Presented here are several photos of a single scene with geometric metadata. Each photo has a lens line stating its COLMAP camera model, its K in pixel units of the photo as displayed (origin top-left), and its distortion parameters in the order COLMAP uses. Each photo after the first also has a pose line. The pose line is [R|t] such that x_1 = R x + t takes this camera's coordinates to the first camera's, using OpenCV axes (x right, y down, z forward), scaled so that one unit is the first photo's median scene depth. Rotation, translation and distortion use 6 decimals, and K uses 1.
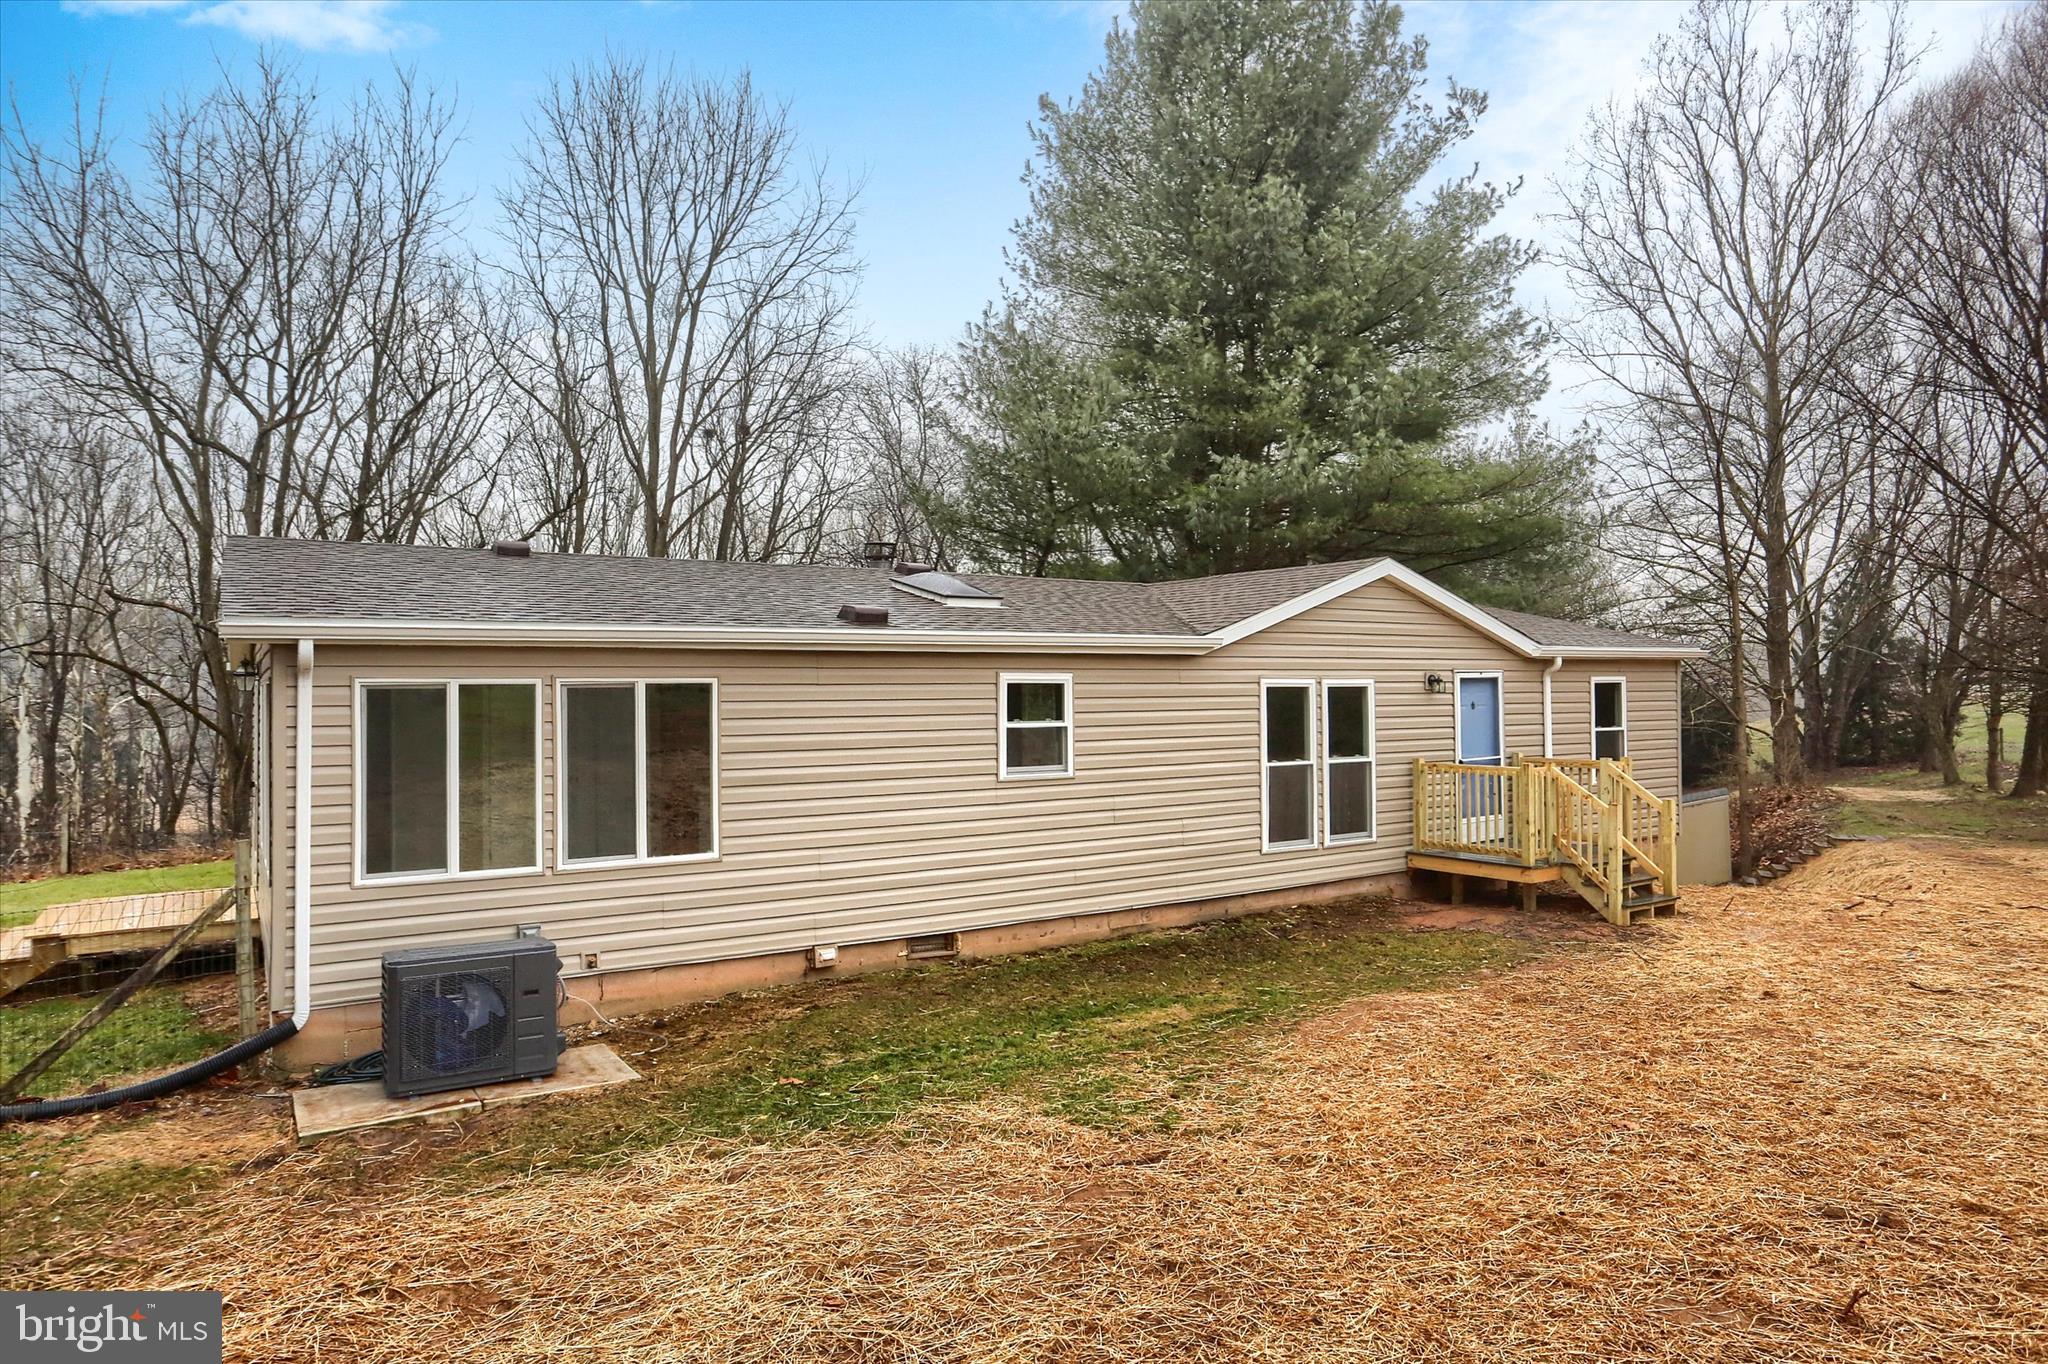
lens RADIAL K [[1043.3, 0, 1021.0], [0, 1043.3, 686.1], [0, 0, 1]] dist [-0.040387, -0.000612]
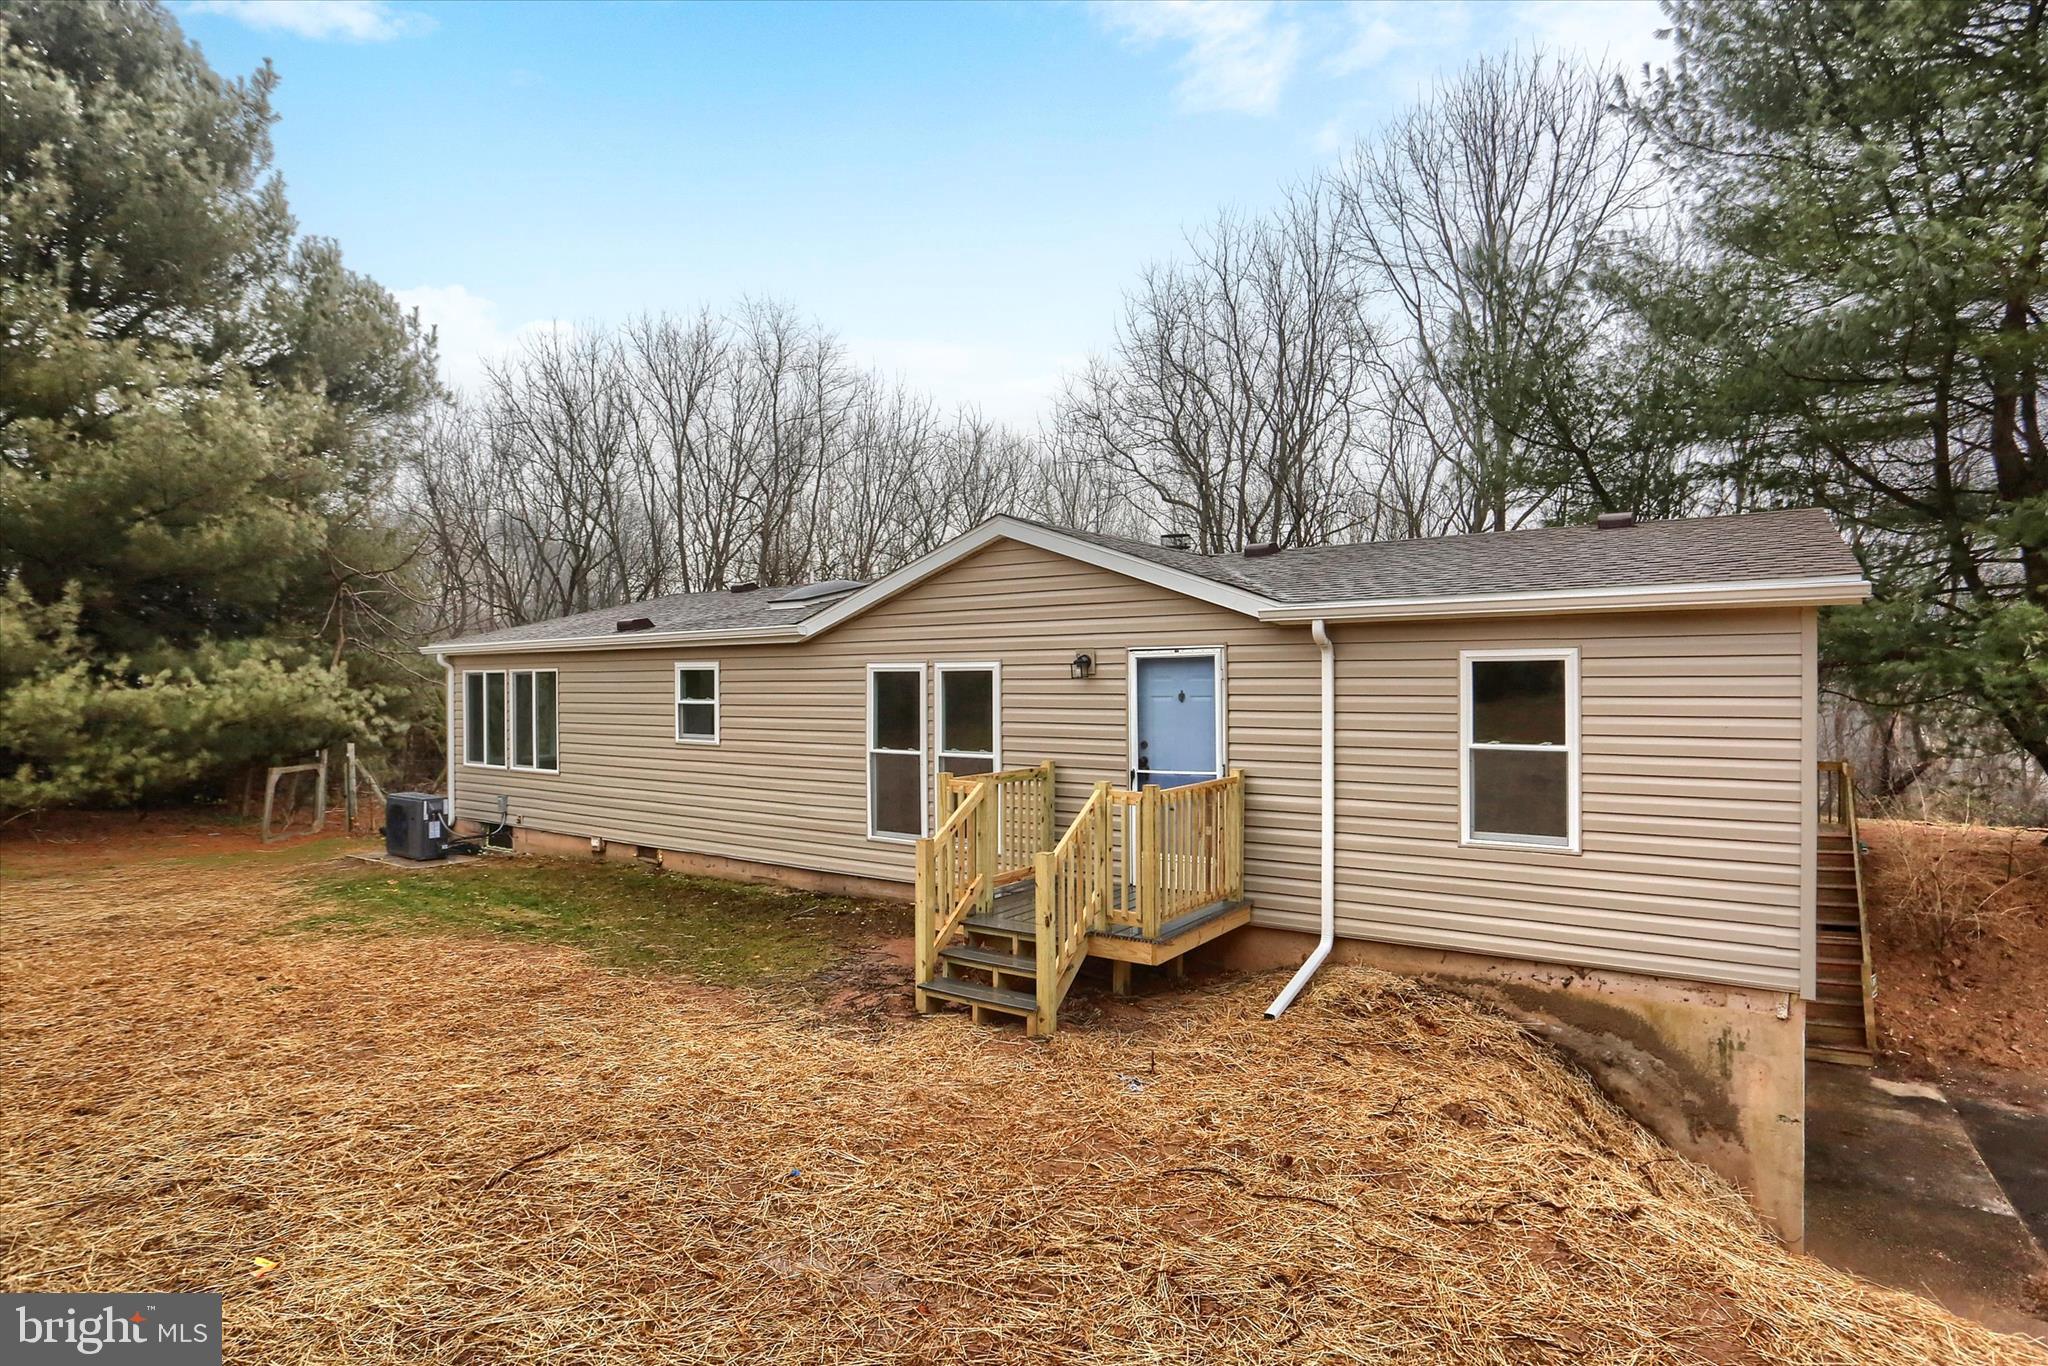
lens RADIAL K [[1043.3, 0, 1020.5], [0, 1043.3, 674.5], [0, 0, 1]] dist [-0.040387, -0.000612]
pose [[0.460916, 0.002293, -0.887441, 1.179020], [0.009525, 0.999926, 0.007530, -0.002952], [0.887393, -0.011923, 0.460860, 0.668238]]
